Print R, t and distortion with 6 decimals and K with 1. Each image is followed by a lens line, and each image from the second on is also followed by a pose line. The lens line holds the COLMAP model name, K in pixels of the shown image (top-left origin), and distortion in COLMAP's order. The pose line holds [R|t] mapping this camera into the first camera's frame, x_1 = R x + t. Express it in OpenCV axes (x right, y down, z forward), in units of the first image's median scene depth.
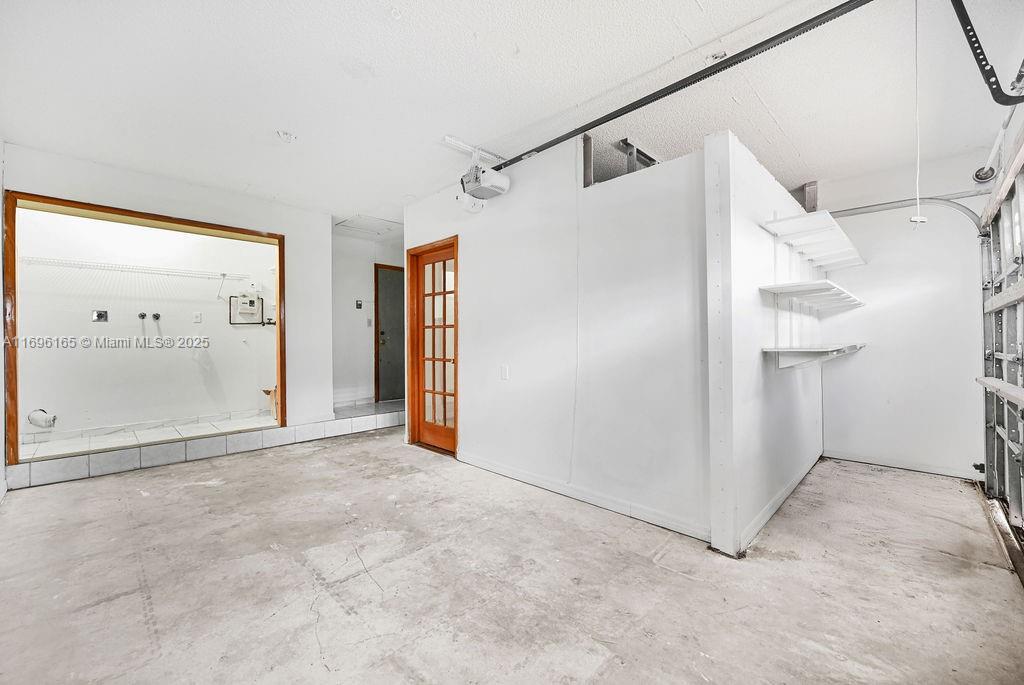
lens RADIAL K [[415.7, 0, 510.9], [0, 415.7, 339.7], [0, 0, 1]] dist [-0.003280, 0.000188]
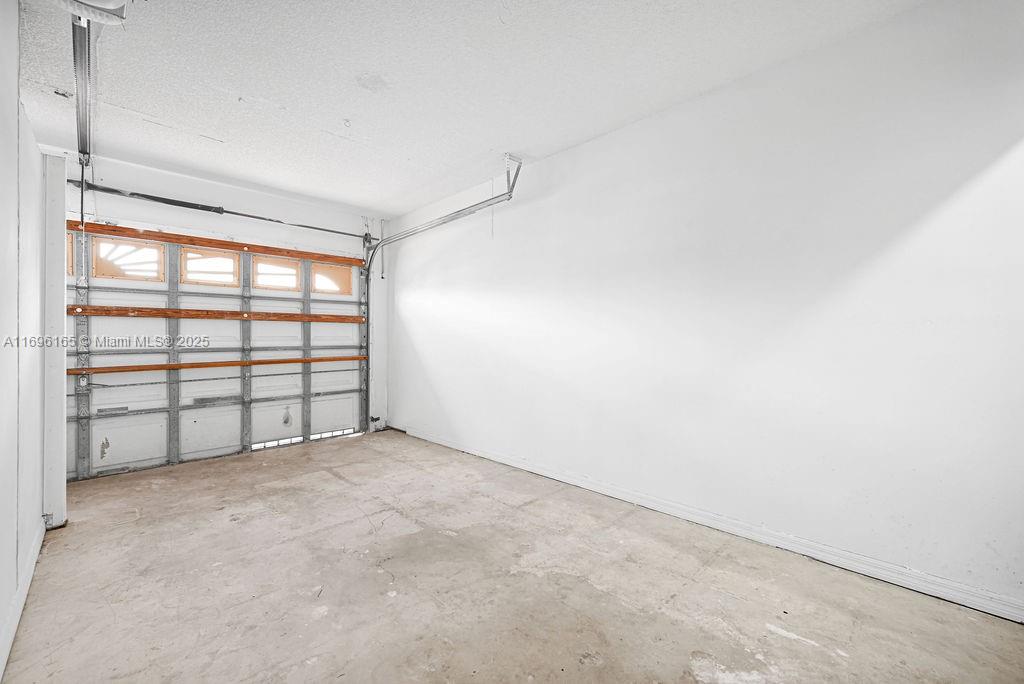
lens RADIAL K [[415.7, 0, 513.1], [0, 415.7, 340.4], [0, 0, 1]] dist [-0.003280, 0.000188]
pose [[-0.999976, 0.002121, 0.006520, -0.768059], [0.002110, 0.999996, -0.001731, 0.001985], [-0.006524, -0.001717, -0.999977, 2.163280]]
